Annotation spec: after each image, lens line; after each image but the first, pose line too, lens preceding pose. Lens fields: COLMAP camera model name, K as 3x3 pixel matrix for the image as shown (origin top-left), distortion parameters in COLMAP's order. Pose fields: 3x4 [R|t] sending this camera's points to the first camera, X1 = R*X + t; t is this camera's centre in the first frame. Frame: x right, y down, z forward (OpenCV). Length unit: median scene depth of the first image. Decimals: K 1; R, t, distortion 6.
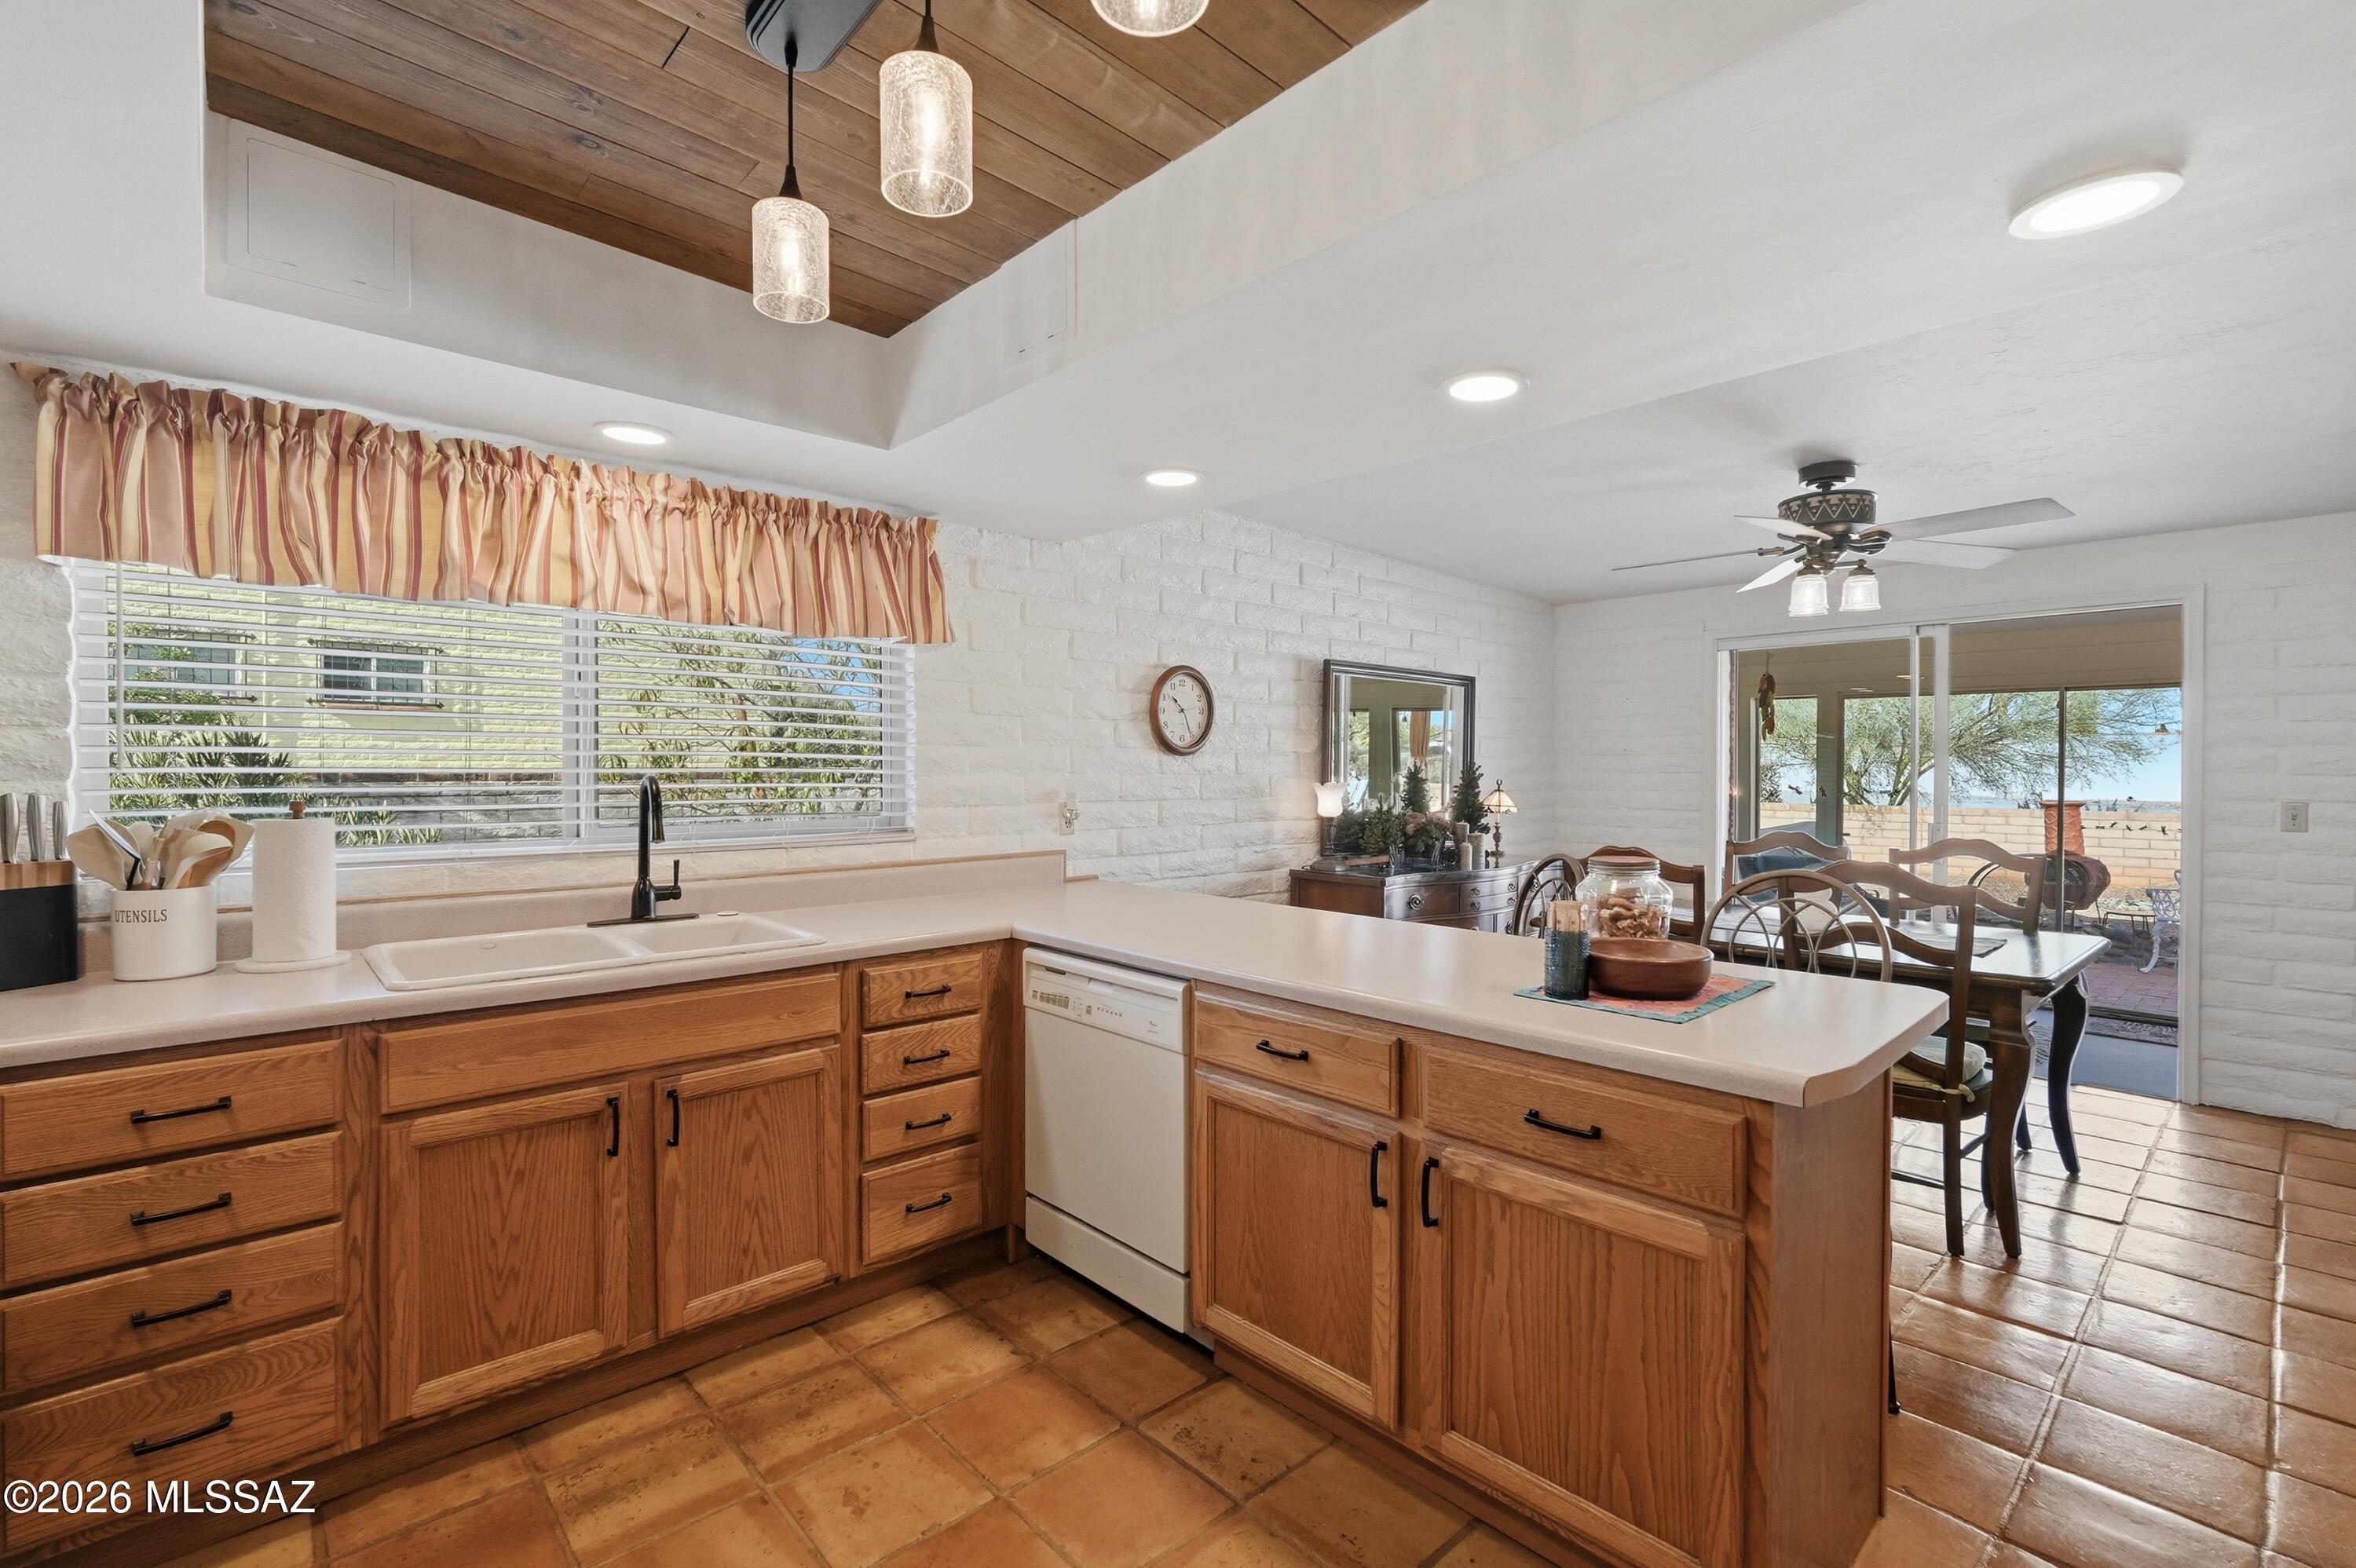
lens RADIAL K [[1033.4, 0, 1175.3], [0, 1033.4, 821.4], [0, 0, 1]] dist [-0.016934, 0.008526]
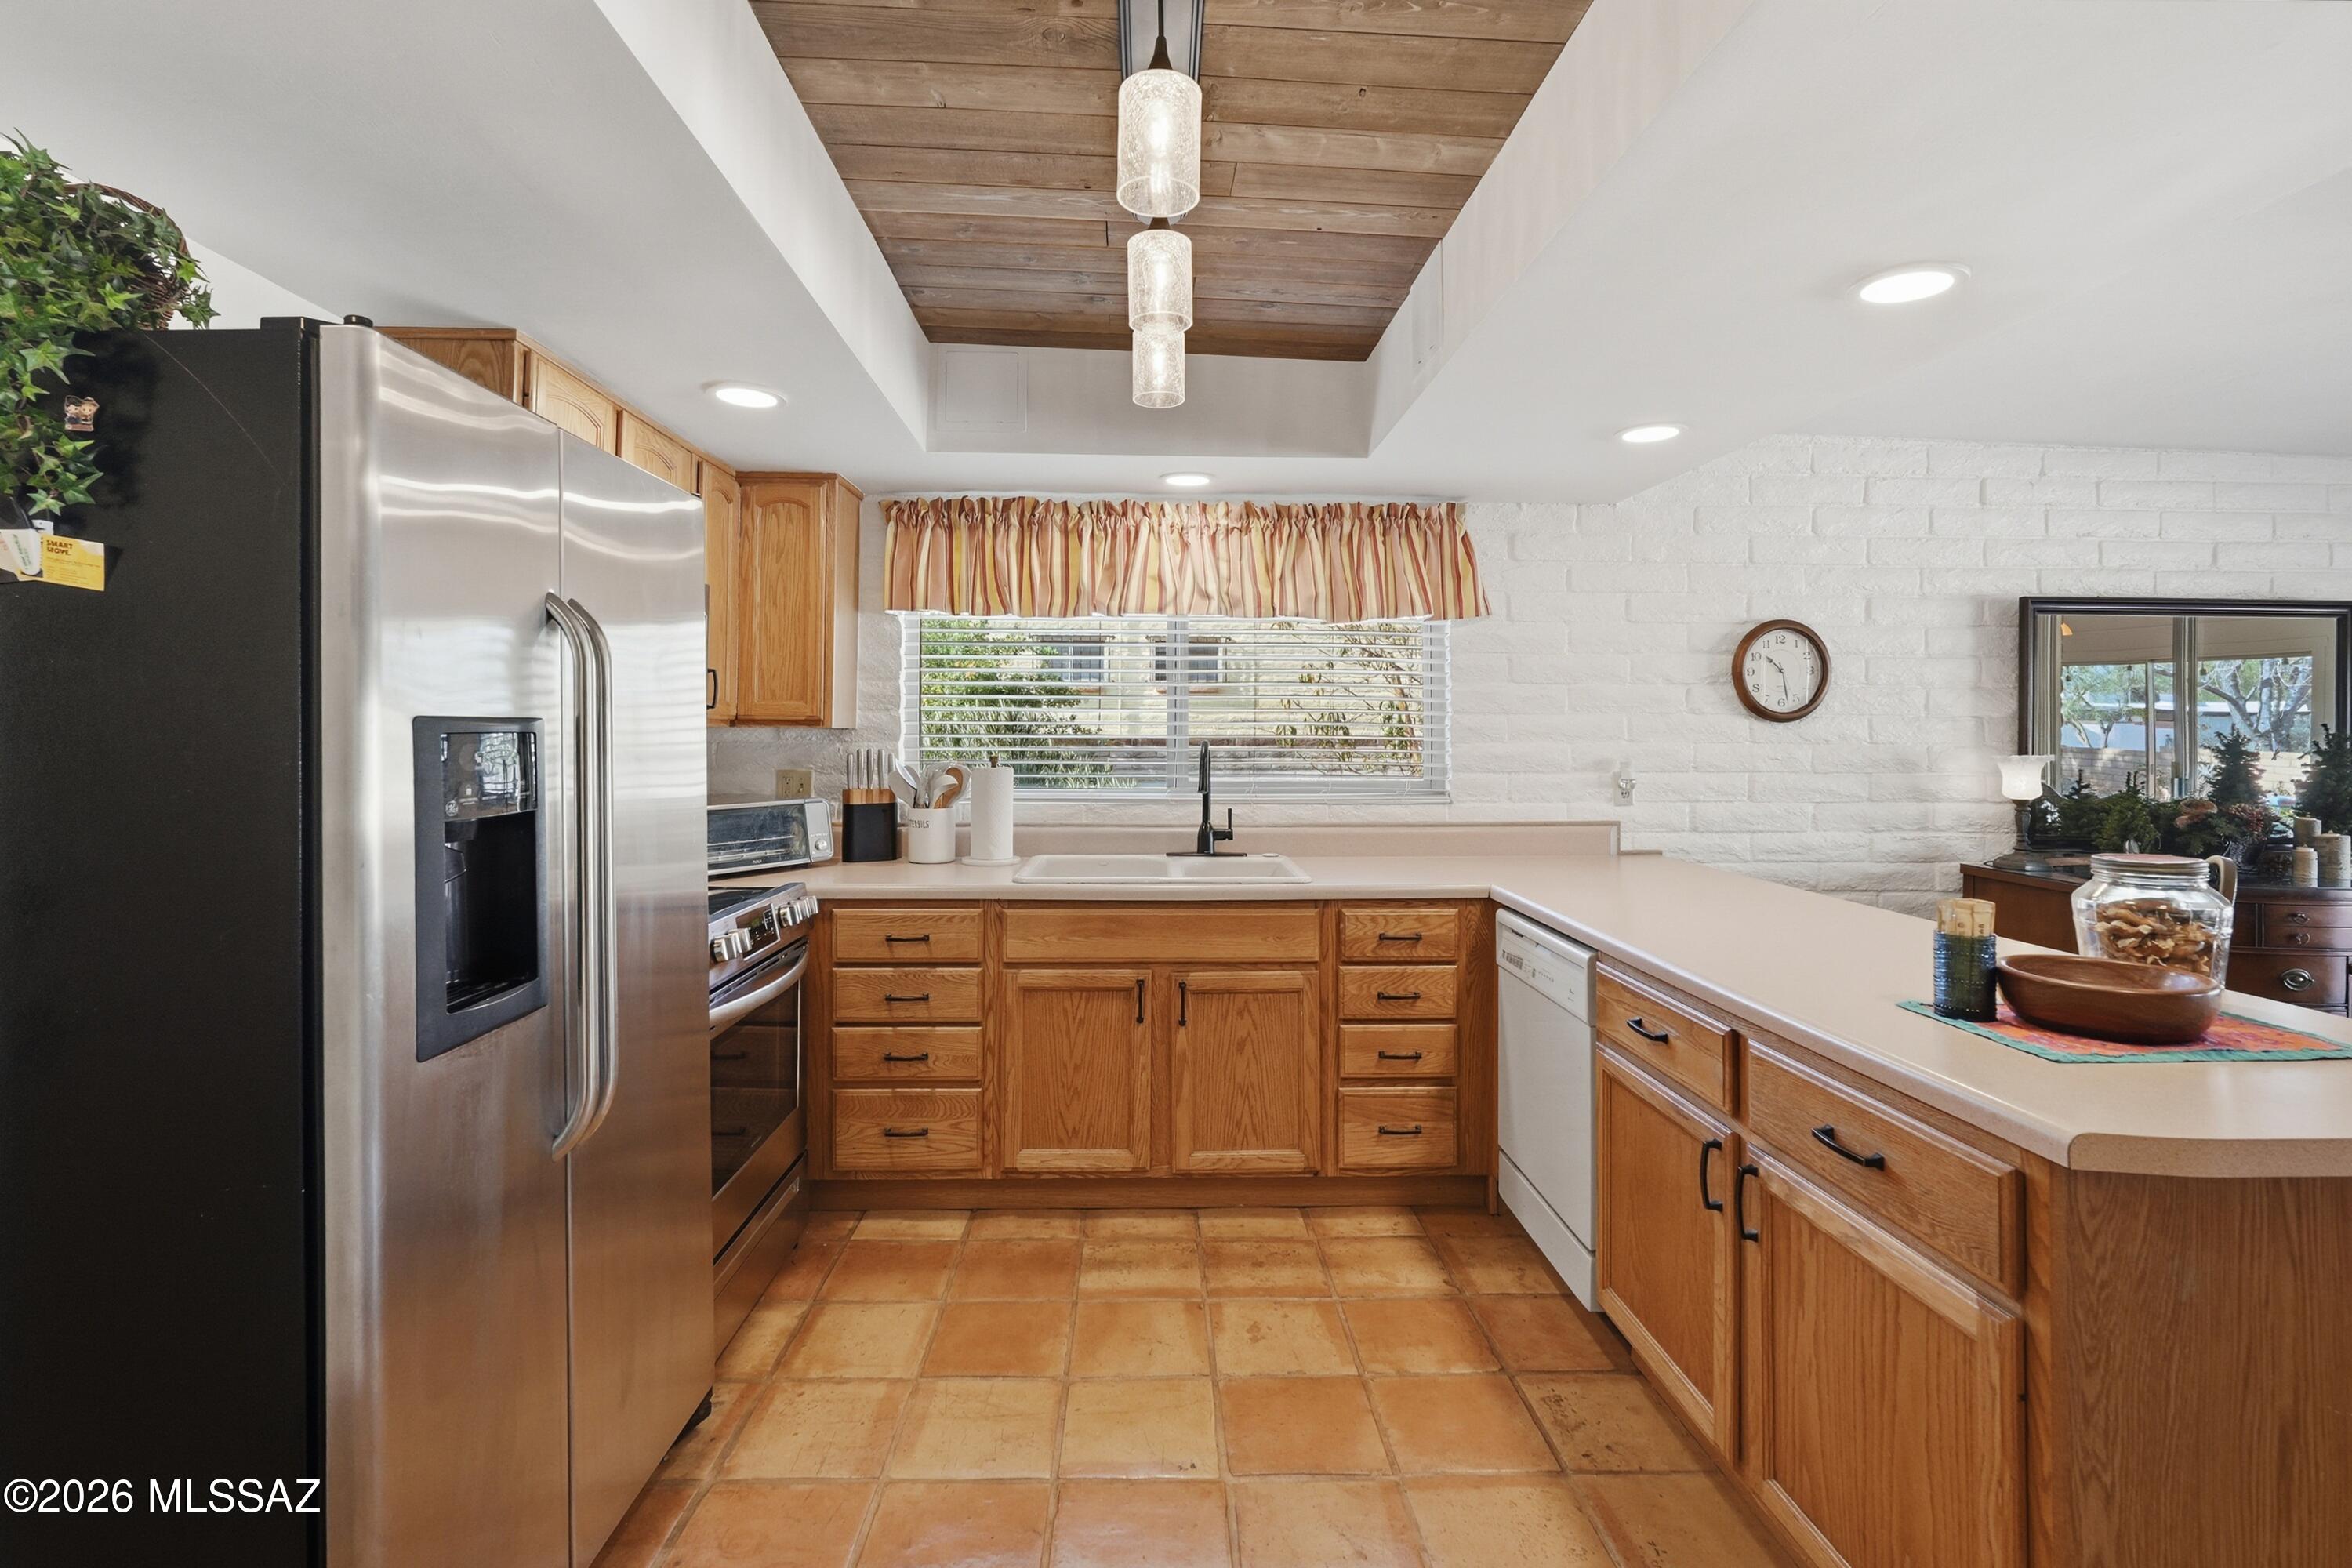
lens RADIAL K [[1074.6, 0, 1176.0], [0, 1074.6, 784.0], [0, 0, 1]] dist [-0.021834, 0.010636]
pose [[0.759411, 0.030652, -0.649889, 0.342417], [-0.035225, 0.999362, 0.005974, 0.002608], [0.649657, 0.018356, 0.760006, -0.036415]]
